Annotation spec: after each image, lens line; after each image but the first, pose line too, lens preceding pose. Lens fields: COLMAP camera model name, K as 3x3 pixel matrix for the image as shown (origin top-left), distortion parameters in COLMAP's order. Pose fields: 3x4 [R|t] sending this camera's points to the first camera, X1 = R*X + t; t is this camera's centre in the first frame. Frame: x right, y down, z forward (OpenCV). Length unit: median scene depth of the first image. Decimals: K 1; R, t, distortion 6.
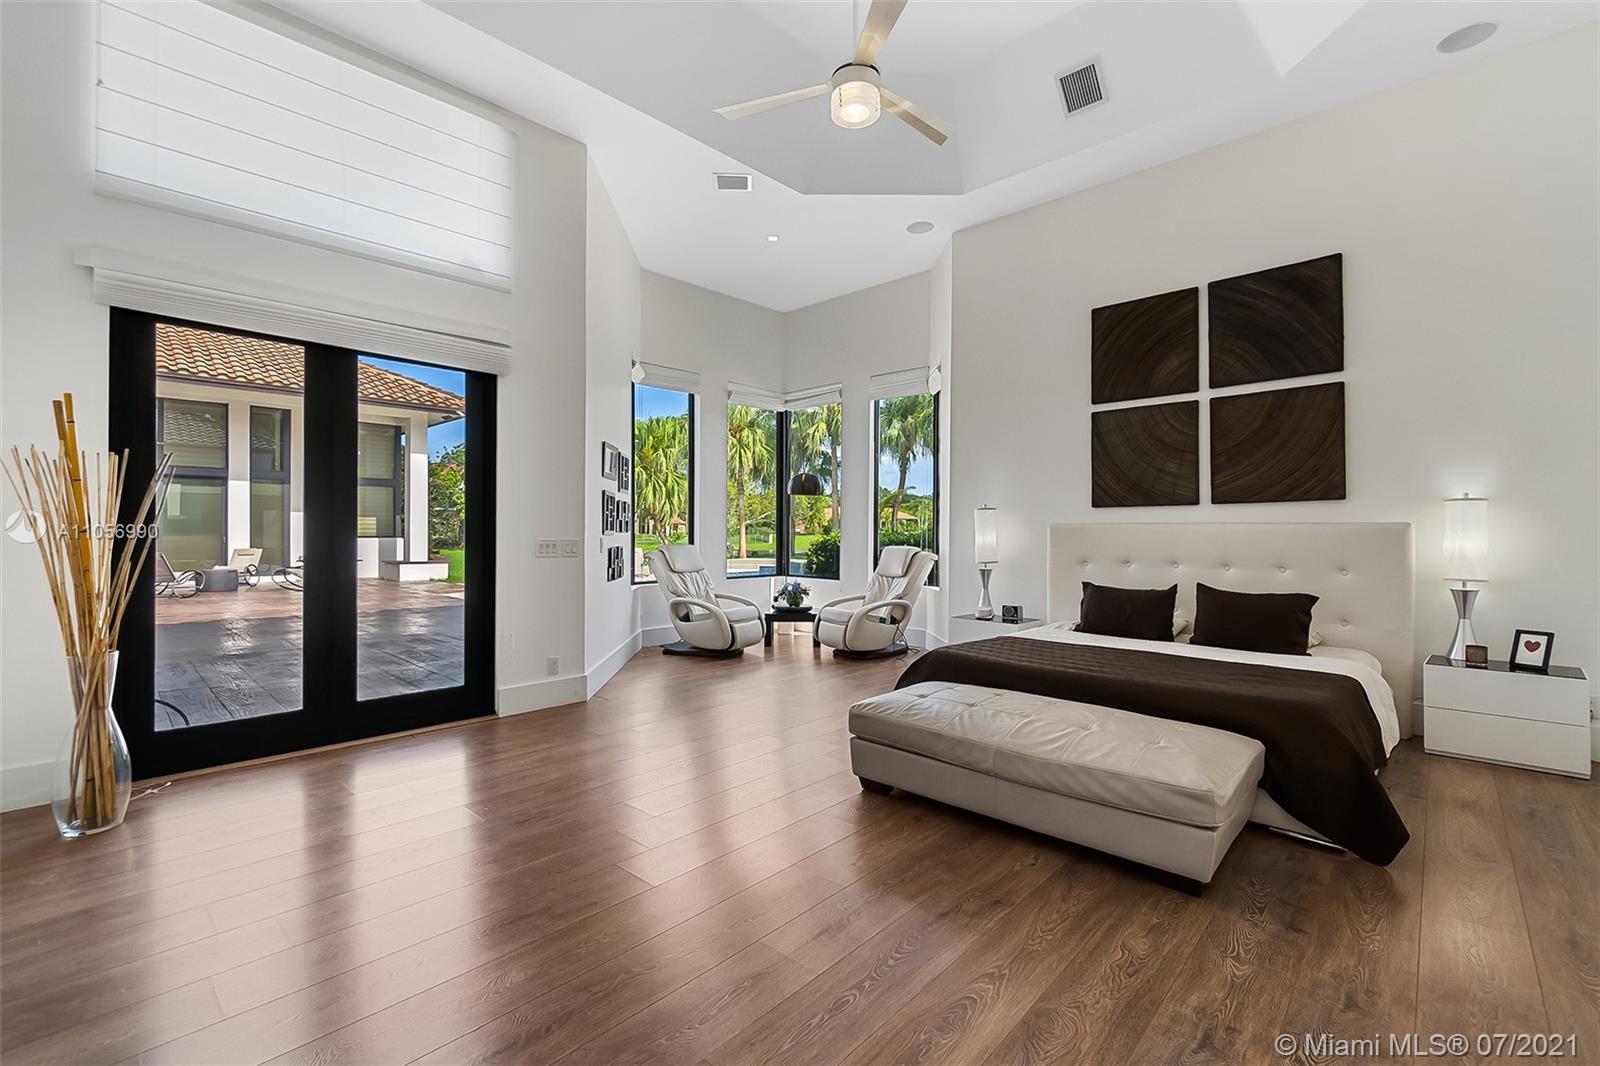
lens RADIAL K [[695.8, 0, 796.9], [0, 695.8, 530.5], [0, 0, 1]] dist [-0.003058, -0.000257]
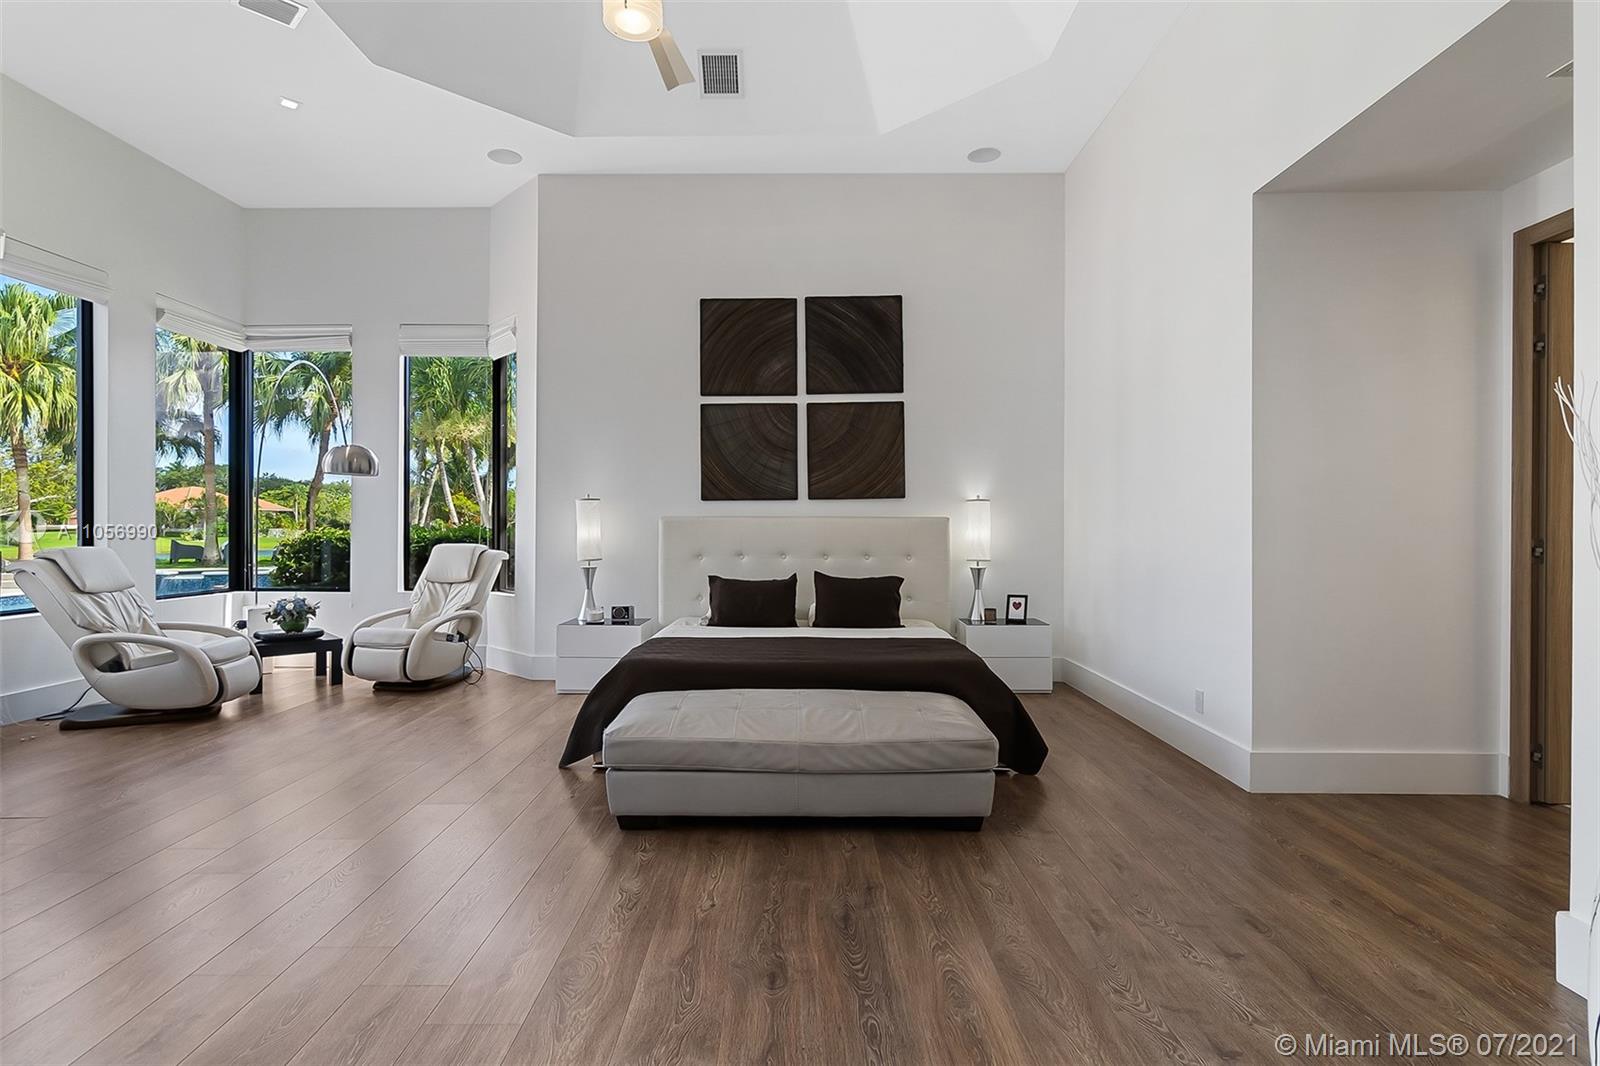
lens RADIAL K [[779.9, 0, 795.8], [0, 779.9, 528.9], [0, 0, 1]] dist [0.000566, -0.000639]
pose [[0.732183, -0.003693, 0.681098, -0.232549], [0.001725, 0.999992, 0.003568, 0.003524], [-0.681106, -0.001437, 0.732184, 0.101396]]
